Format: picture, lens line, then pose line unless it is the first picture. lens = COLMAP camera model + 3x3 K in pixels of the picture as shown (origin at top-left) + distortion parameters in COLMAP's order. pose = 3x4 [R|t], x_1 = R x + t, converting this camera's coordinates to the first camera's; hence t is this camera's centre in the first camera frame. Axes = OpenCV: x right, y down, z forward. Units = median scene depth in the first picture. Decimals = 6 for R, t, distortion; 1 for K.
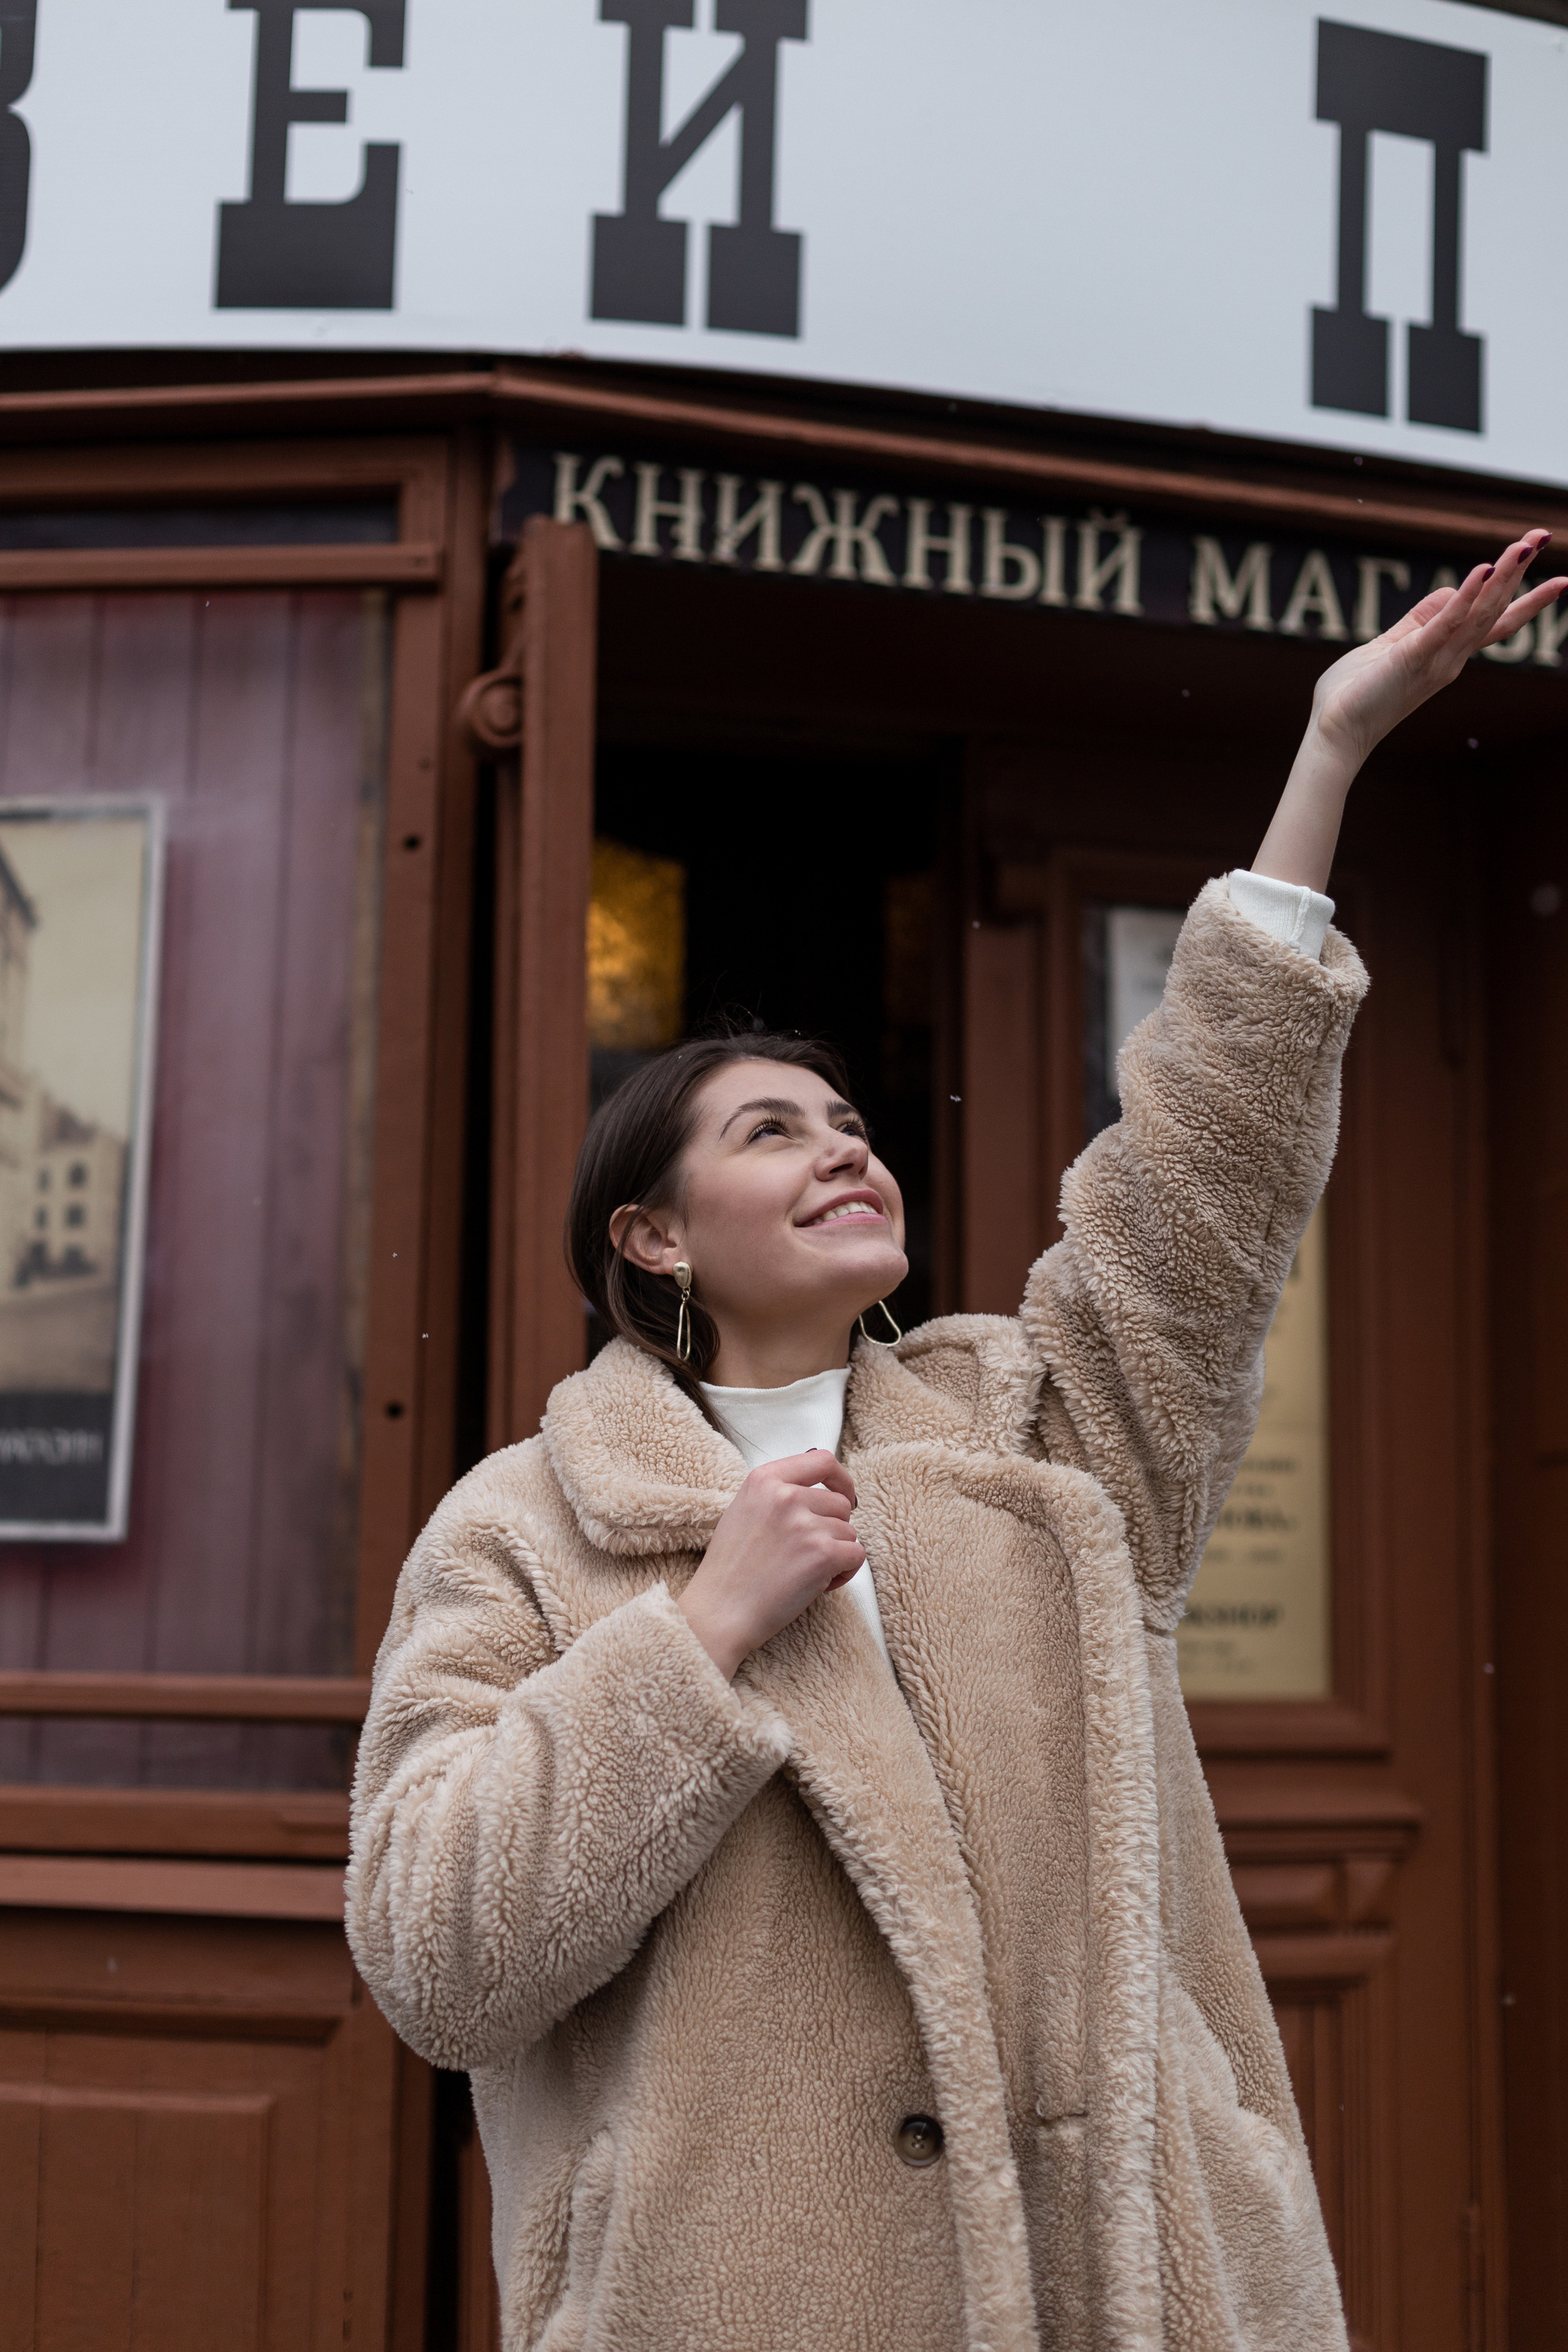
lens RADIAL K [[3428.1, 0, 706.2], [0, 3428.1, 1146.0], [0, 0, 1]] dist [-0.004972, 0.000000]
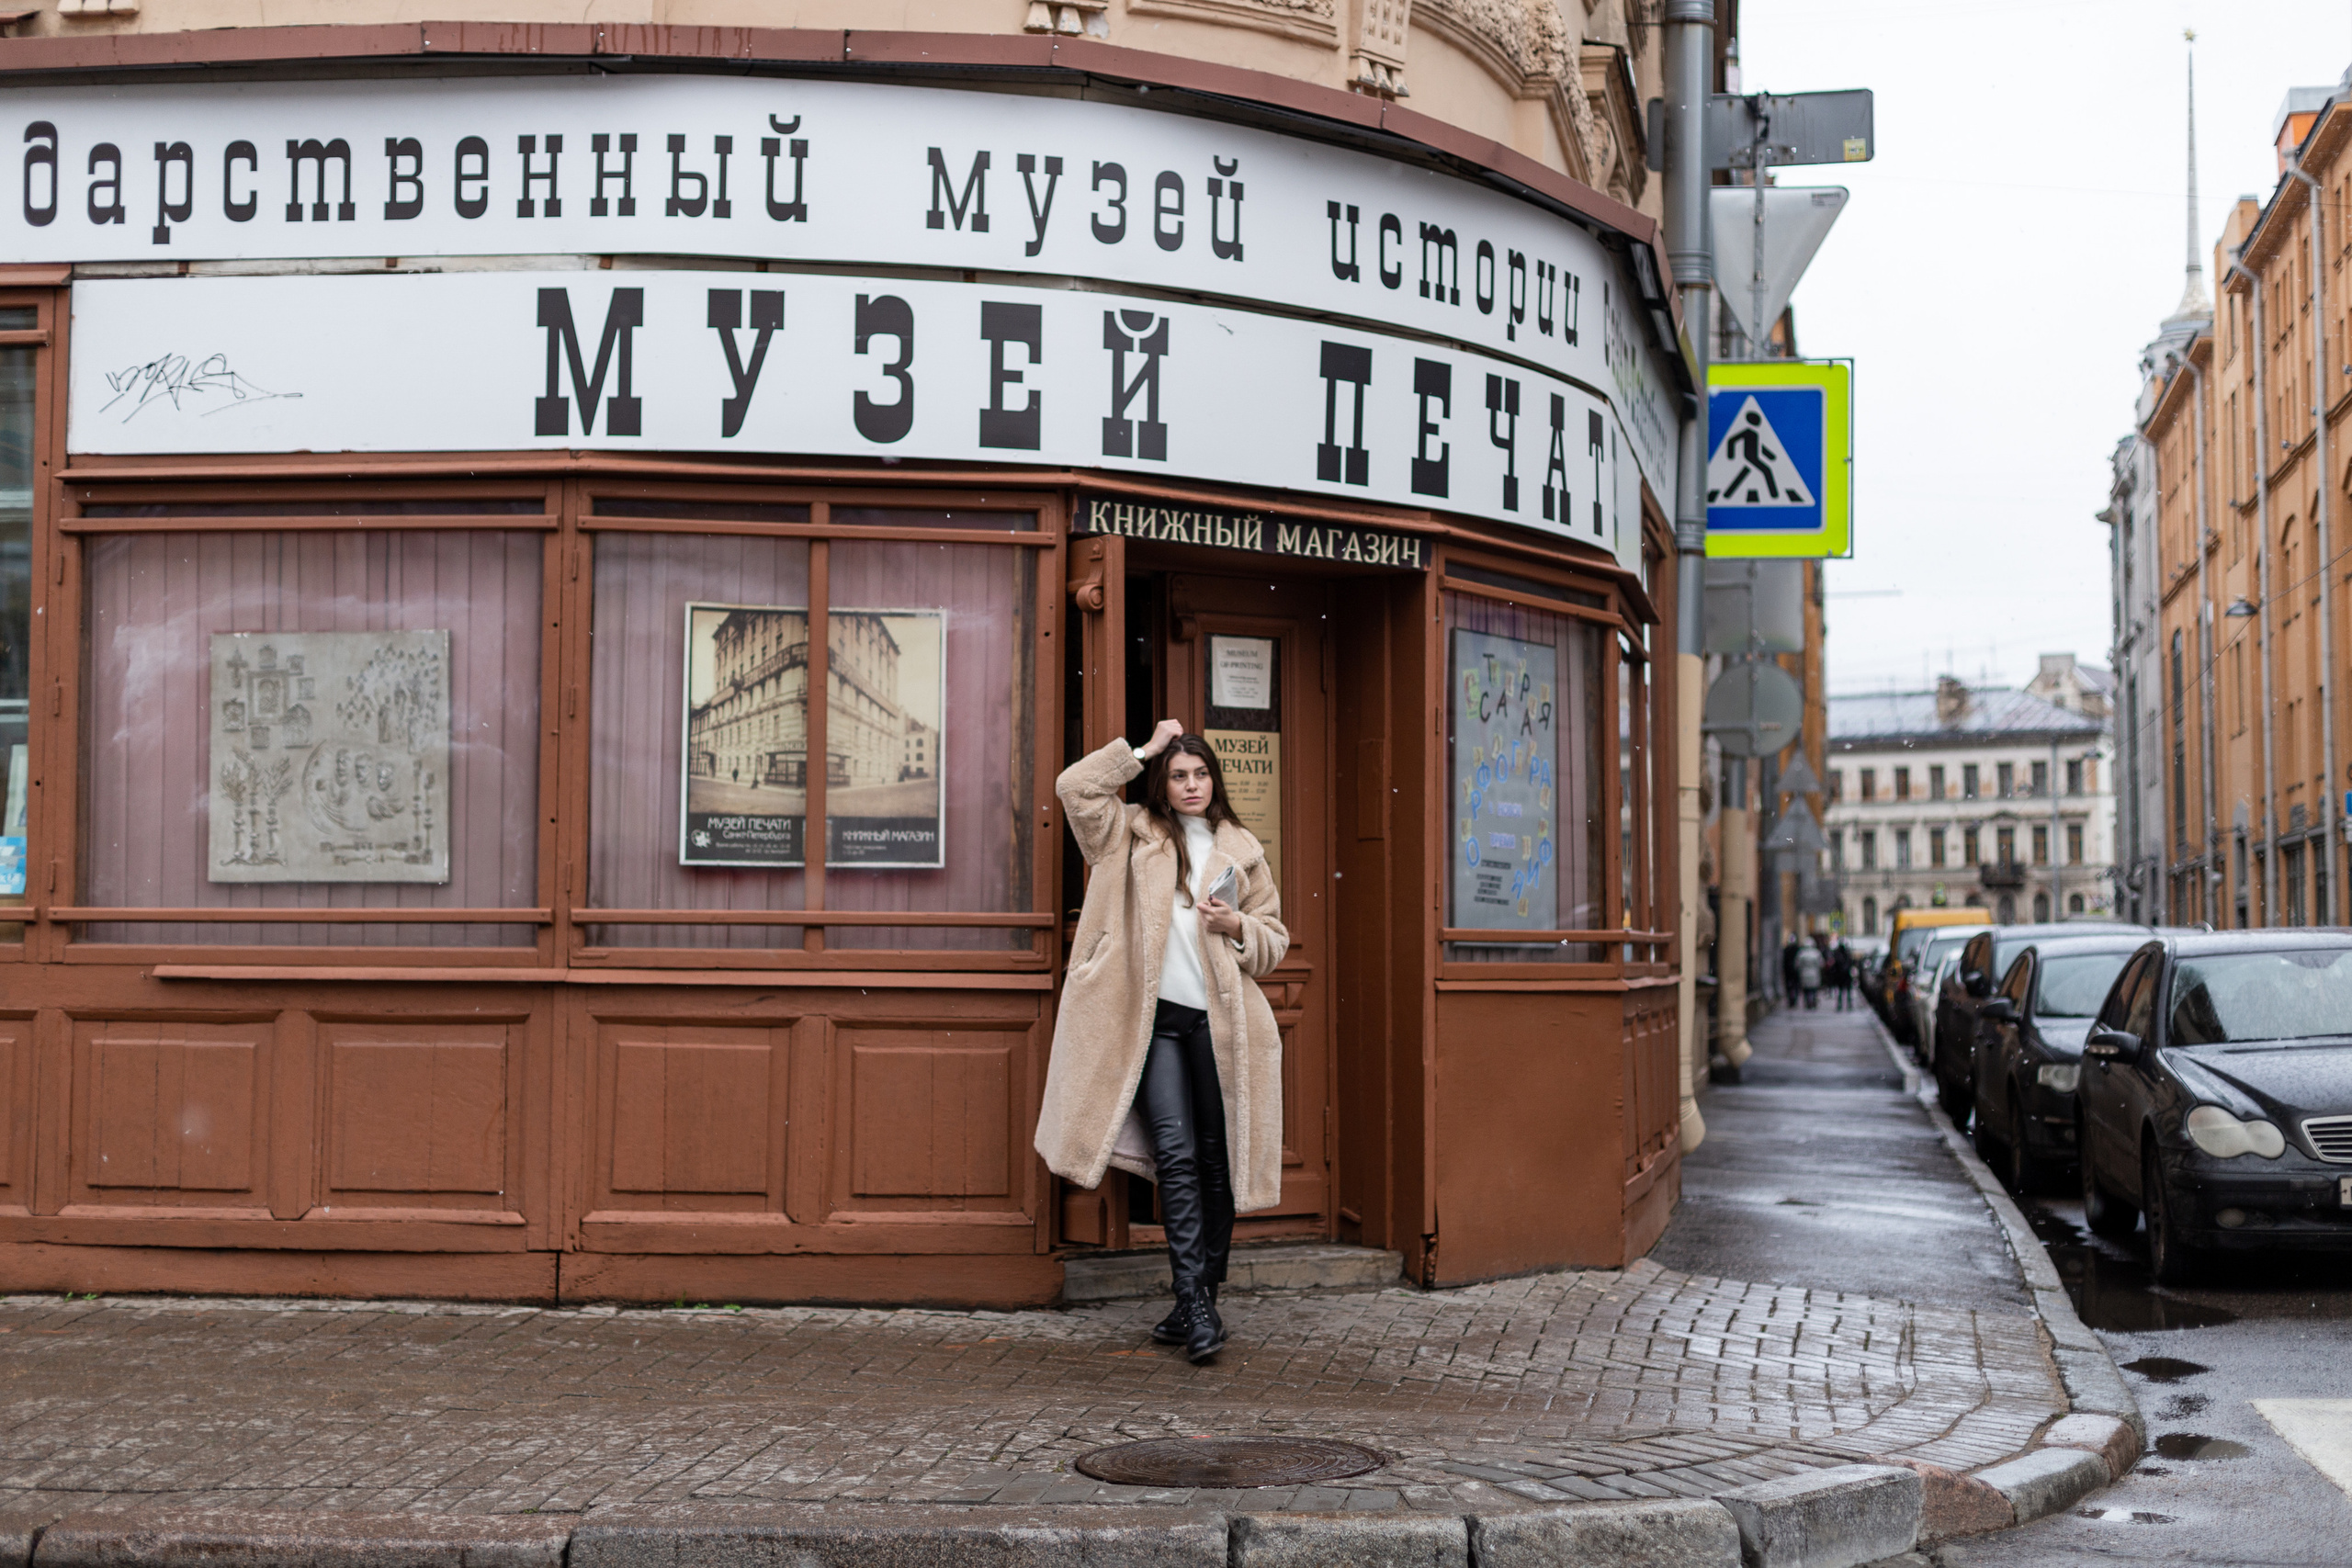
lens RADIAL K [[3427.8, 0, 1182.4], [0, 3427.8, 792.7], [0, 0, 1]] dist [-0.004972, 0.000000]
pose [[0.944960, 0.003207, 0.327170, -0.910511], [-0.029805, 0.996638, 0.076318, -0.174835], [-0.325825, -0.081869, 0.941879, -1.777556]]
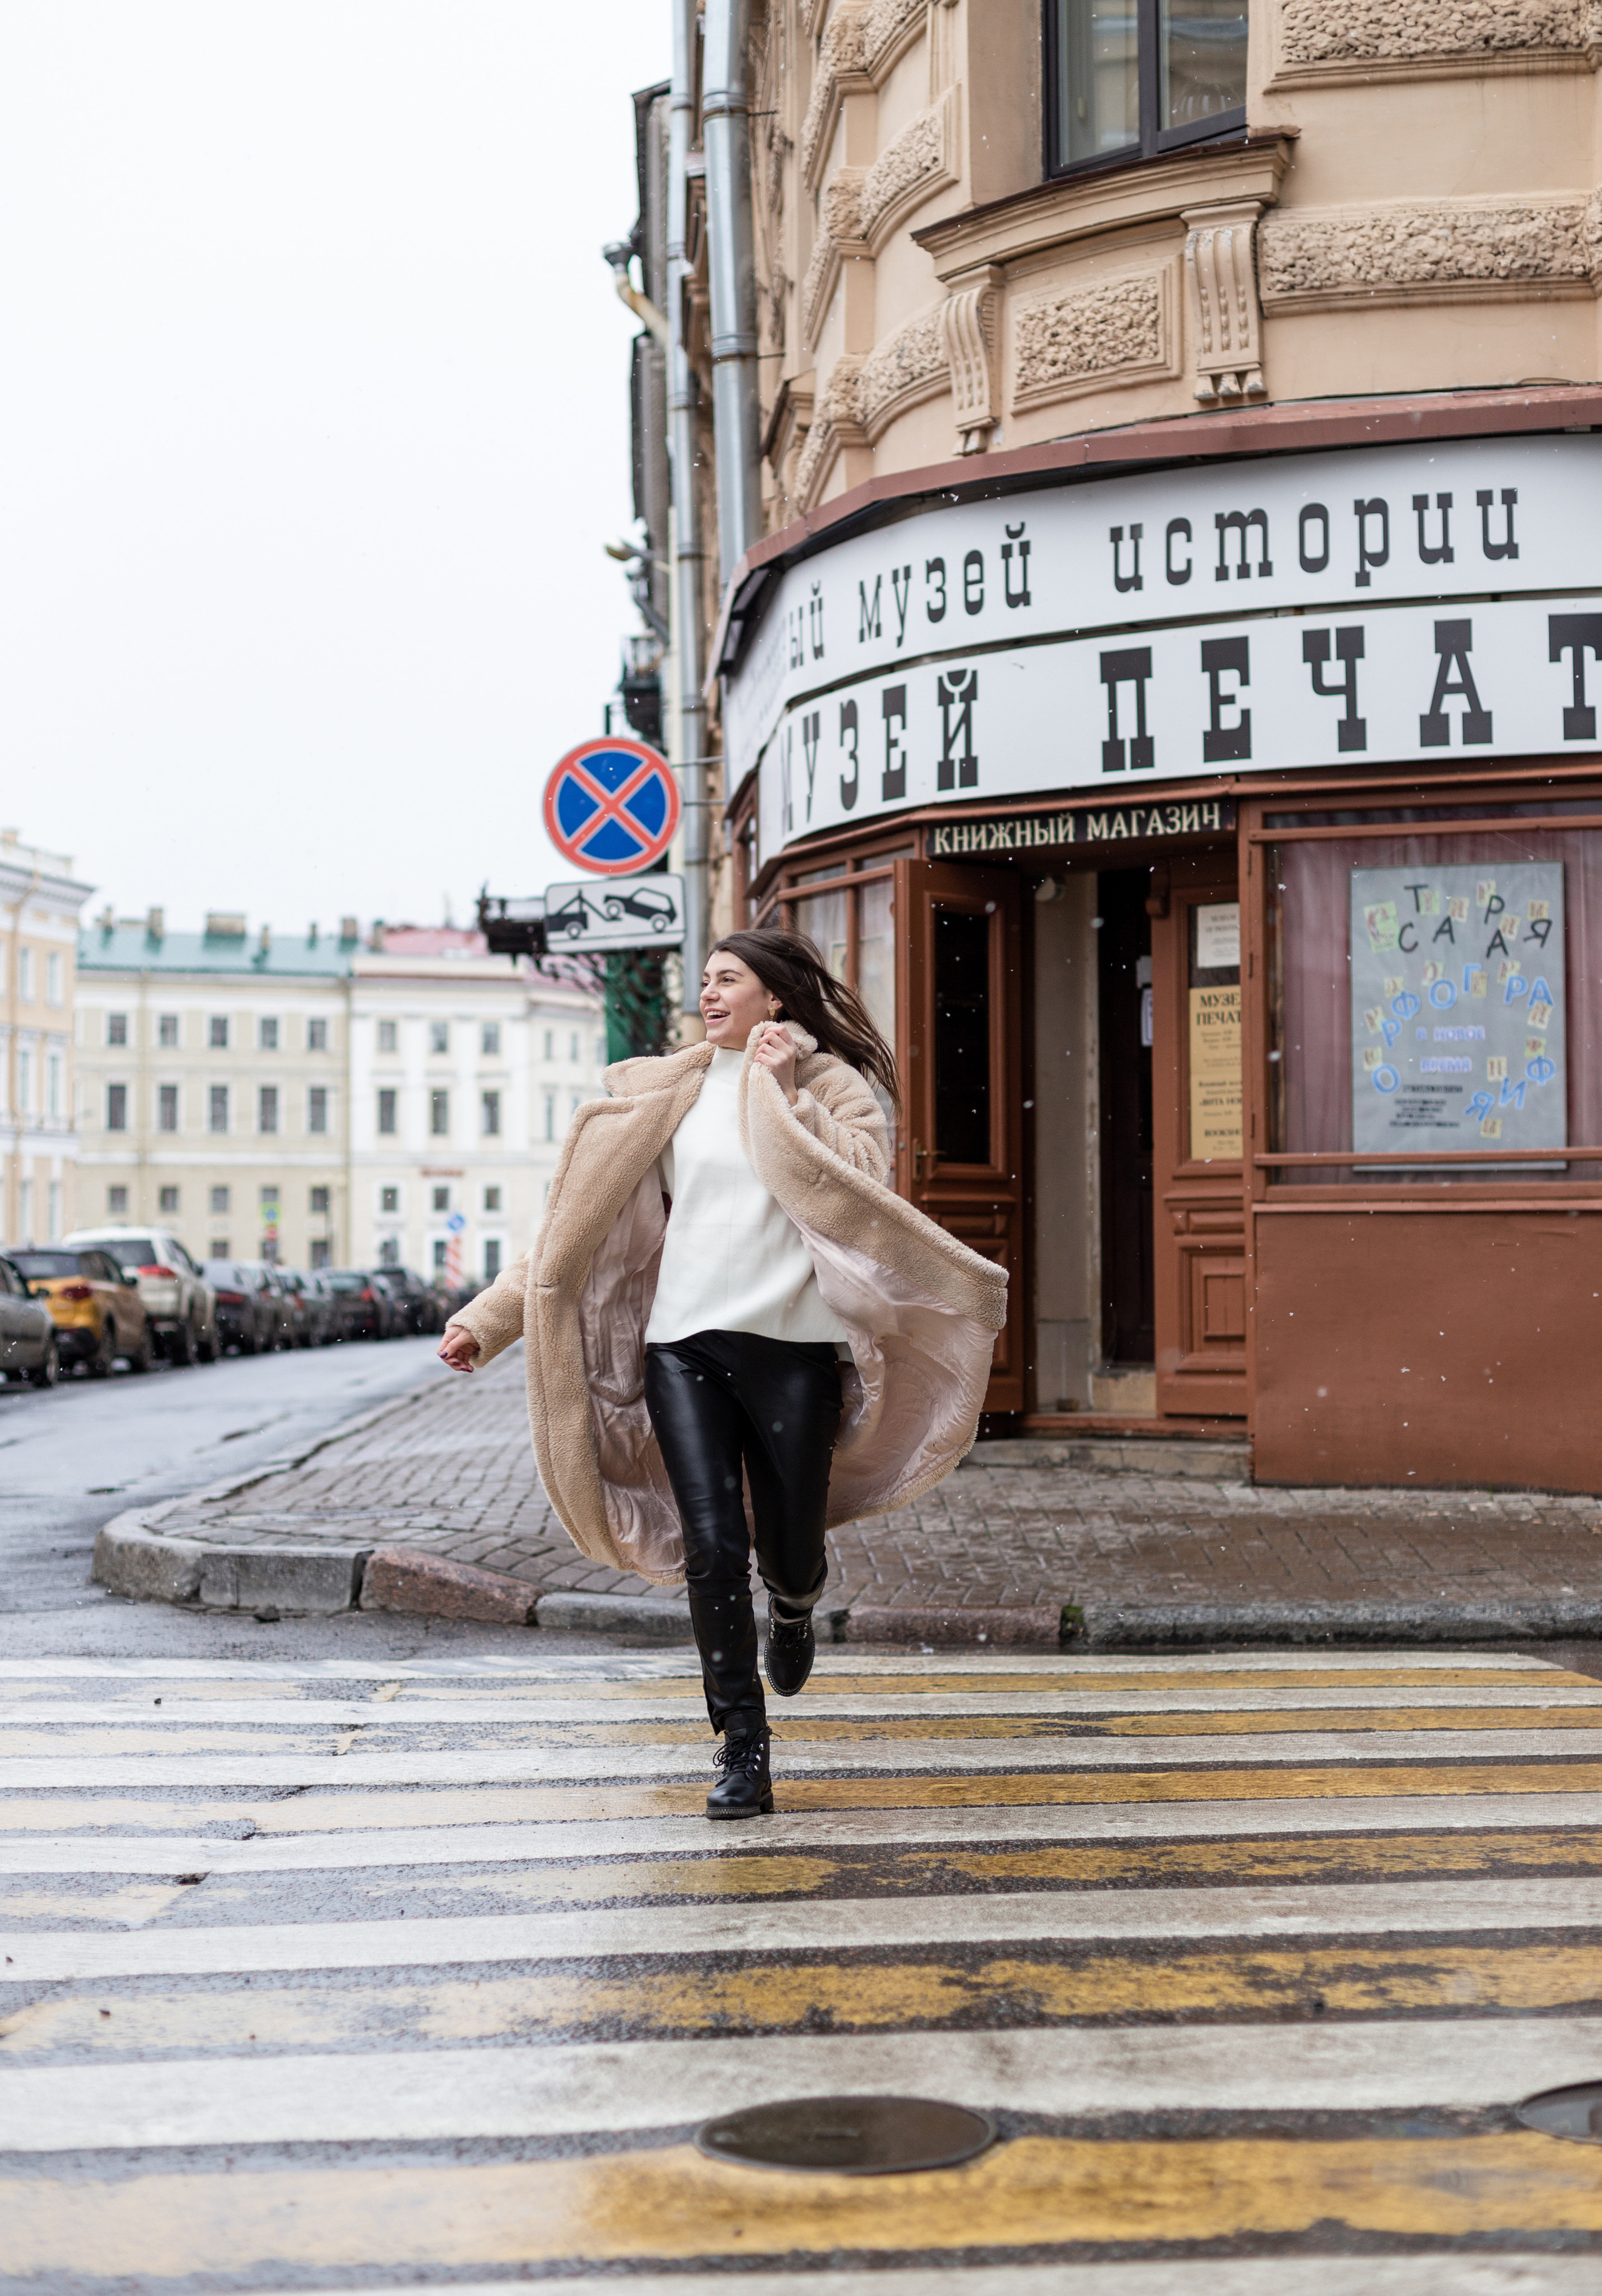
lens RADIAL K [[3683.2, 0, 731.0], [0, 3683.2, 1075.4], [0, 0, 1]] dist [-0.001847, 0.000000]
pose [[0.508362, -0.066504, -0.858572, 3.174628], [0.124549, 0.992209, -0.003109, 0.046431], [0.852089, -0.105353, 0.512684, -1.232905]]
